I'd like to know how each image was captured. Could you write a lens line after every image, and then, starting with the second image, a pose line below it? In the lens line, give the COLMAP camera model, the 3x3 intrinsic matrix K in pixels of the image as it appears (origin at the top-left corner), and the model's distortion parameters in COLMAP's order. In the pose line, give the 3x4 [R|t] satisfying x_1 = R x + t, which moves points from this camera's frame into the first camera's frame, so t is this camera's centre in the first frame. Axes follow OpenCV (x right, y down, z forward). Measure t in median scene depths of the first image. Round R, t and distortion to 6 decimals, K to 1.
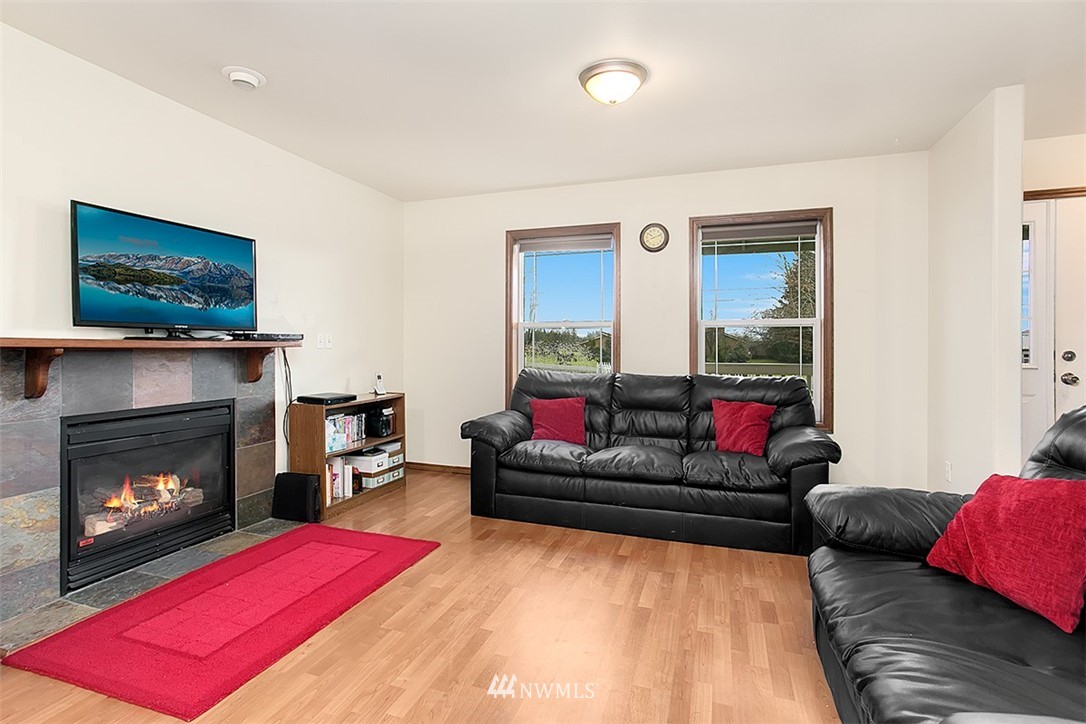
lens RADIAL K [[532.4, 0, 539.9], [0, 532.4, 350.4], [0, 0, 1]] dist [0.002240, -0.000124]
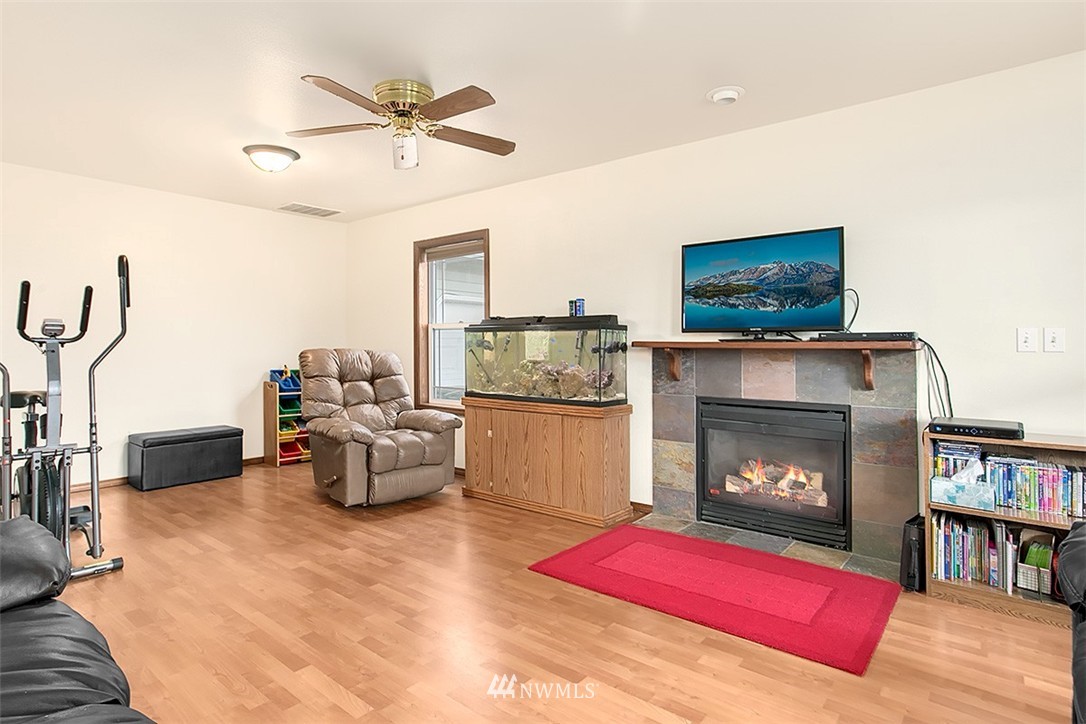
lens RADIAL K [[584.3, 0, 540.2], [0, 584.3, 357.6], [0, 0, 1]] dist [-0.002260, 0.000336]
pose [[-0.349797, 0.015470, -0.936698, 0.624249], [-0.013010, 0.999687, 0.021369, -0.005599], [0.936735, 0.019661, -0.349486, 0.997420]]
